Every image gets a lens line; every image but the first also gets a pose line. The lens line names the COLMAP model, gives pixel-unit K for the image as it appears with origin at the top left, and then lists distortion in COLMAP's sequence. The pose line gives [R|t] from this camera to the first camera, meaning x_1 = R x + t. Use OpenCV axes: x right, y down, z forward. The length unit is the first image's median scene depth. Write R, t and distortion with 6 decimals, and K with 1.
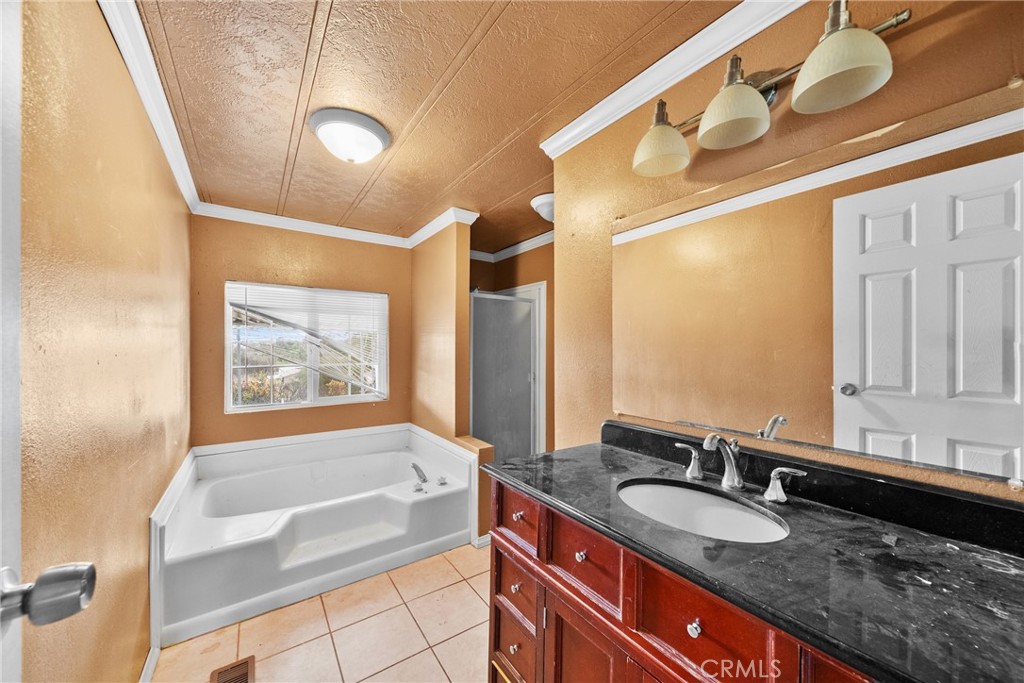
lens RADIAL K [[362.2, 0, 513.1], [0, 362.2, 352.3], [0, 0, 1]] dist [-0.000361, 0.000038]
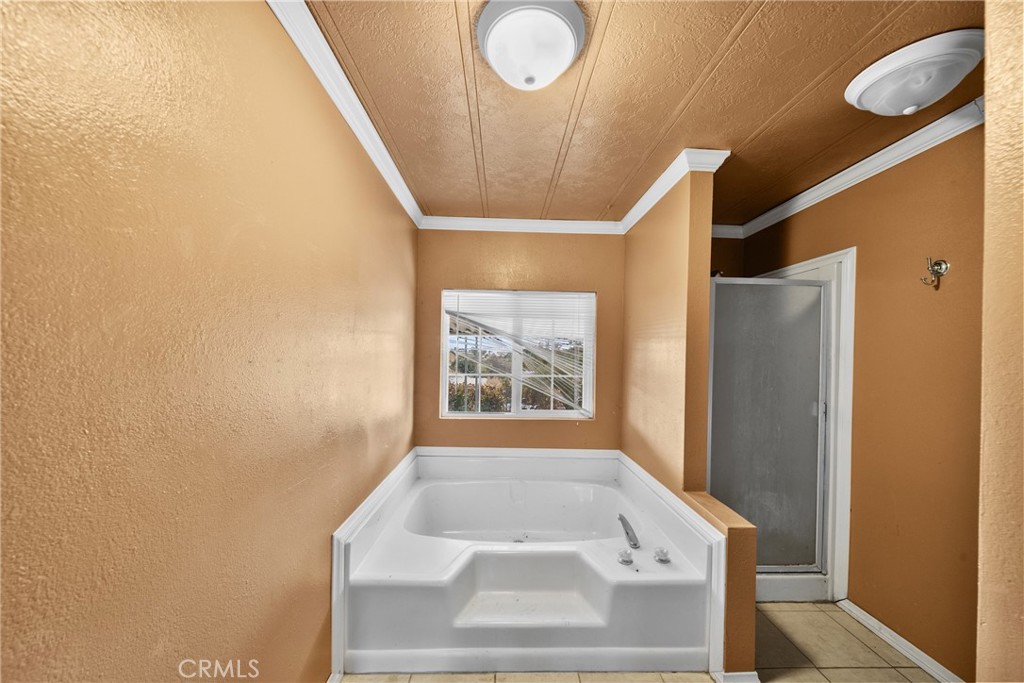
lens RADIAL K [[362.2, 0, 513.1], [0, 362.2, 352.3], [0, 0, 1]] dist [-0.000361, 0.000038]
pose [[0.835825, 0.010096, -0.548903, -0.058652], [-0.023518, 0.999572, -0.017426, -0.005670], [0.548492, 0.027474, 0.835705, 0.259884]]
